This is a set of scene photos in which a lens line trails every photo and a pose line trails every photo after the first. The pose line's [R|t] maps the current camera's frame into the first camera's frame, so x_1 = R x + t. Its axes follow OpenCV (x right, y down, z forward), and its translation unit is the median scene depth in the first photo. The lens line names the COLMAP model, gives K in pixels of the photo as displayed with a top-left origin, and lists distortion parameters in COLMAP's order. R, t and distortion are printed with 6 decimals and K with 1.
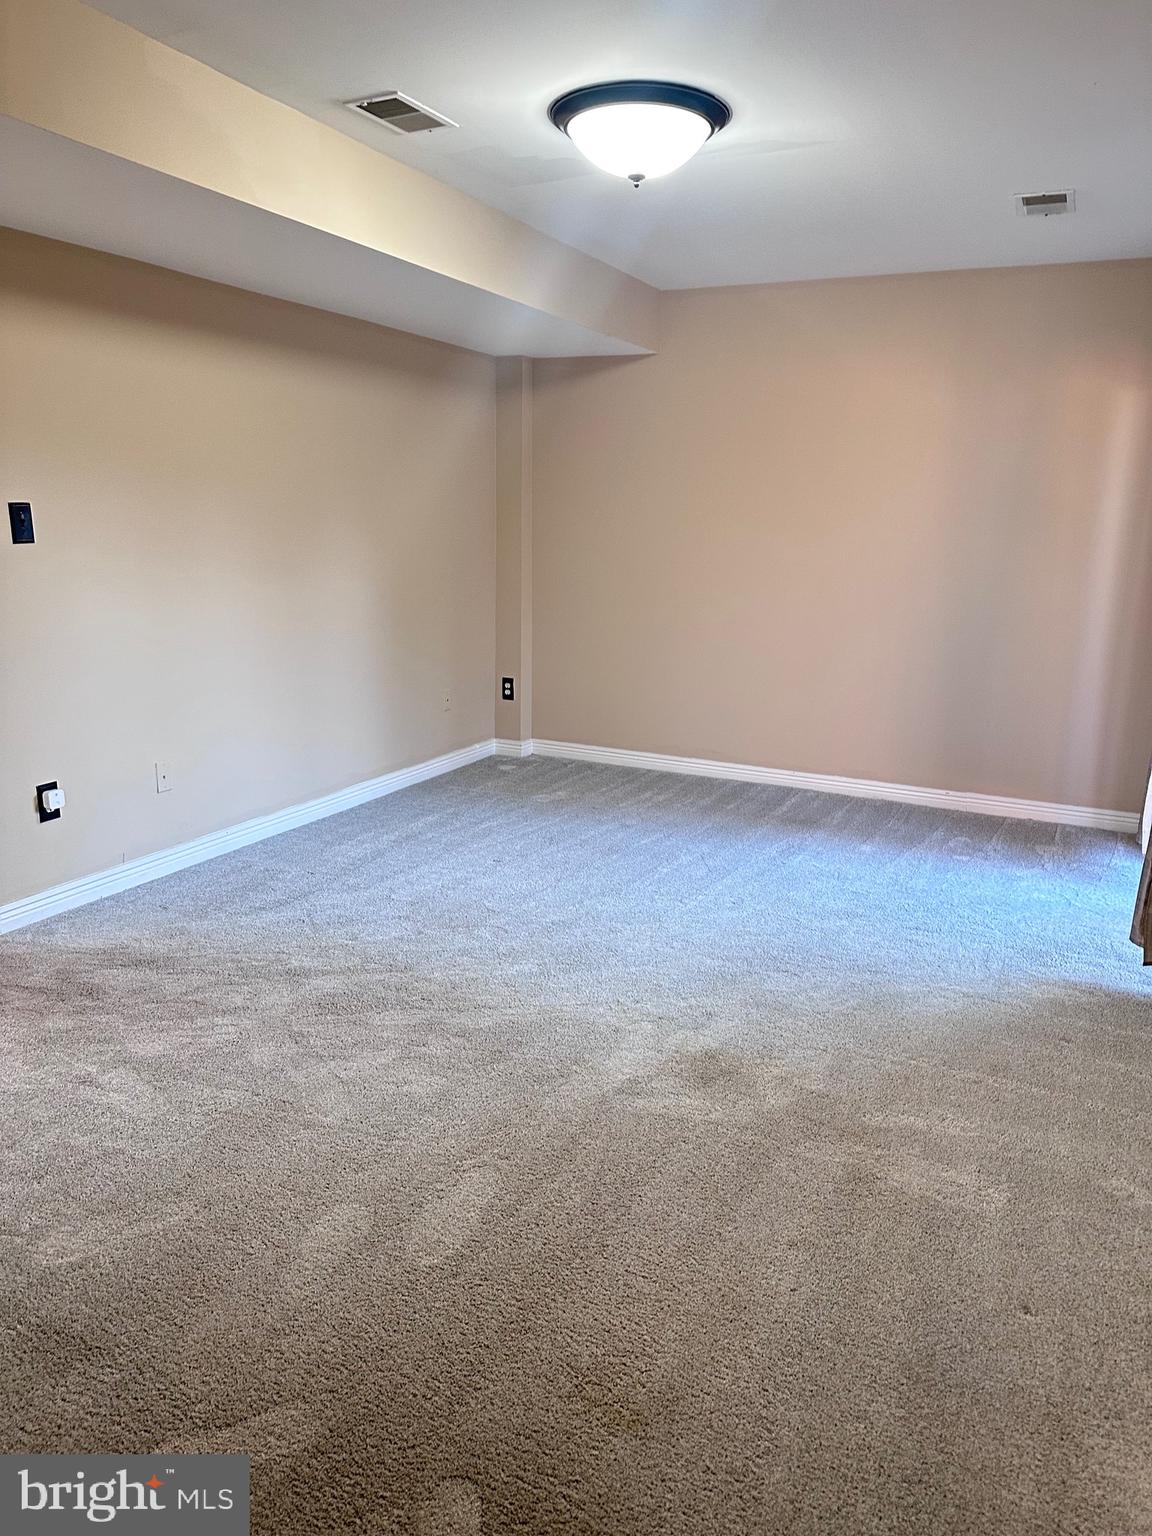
lens RADIAL K [[1059.3, 0, 546.9], [0, 1059.3, 770.2], [0, 0, 1]] dist [0.179970, -0.311479]
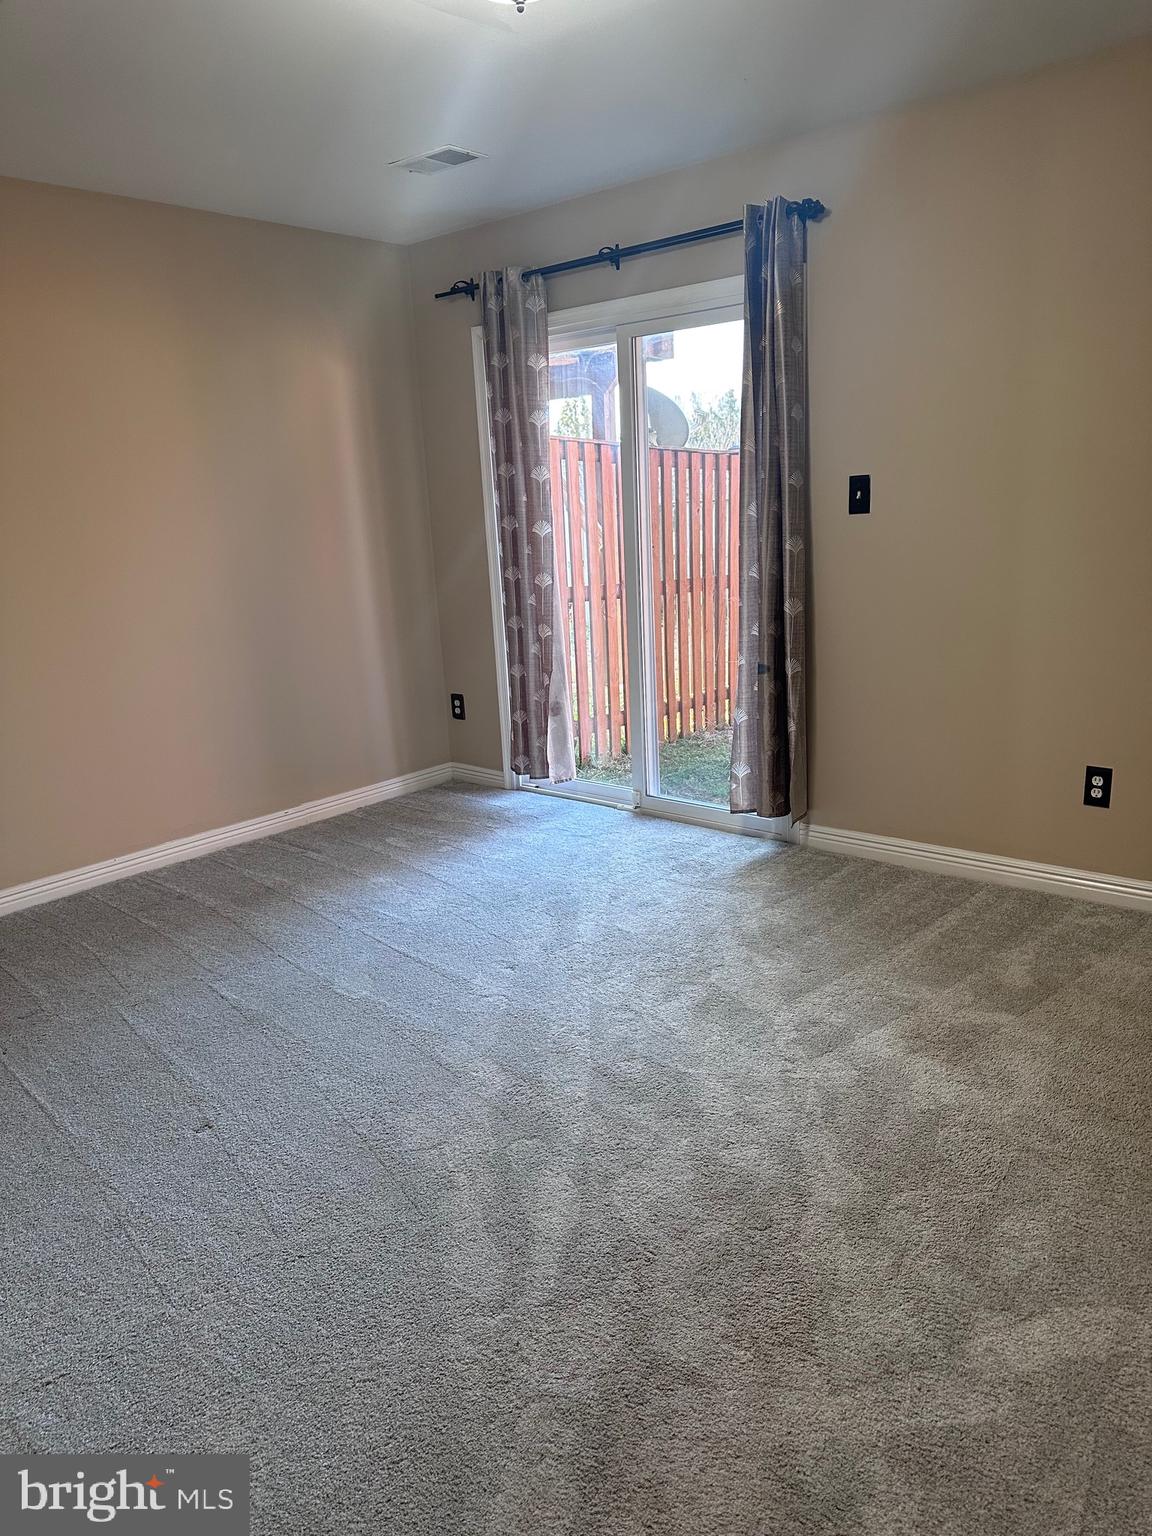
lens RADIAL K [[1059.3, 0, 546.9], [0, 1059.3, 770.2], [0, 0, 1]] dist [0.179970, -0.311479]
pose [[0.220857, -0.268927, 0.937497, -0.441874], [0.278869, 0.938515, 0.203523, -0.143200], [-0.934588, 0.216489, 0.282274, 0.570468]]
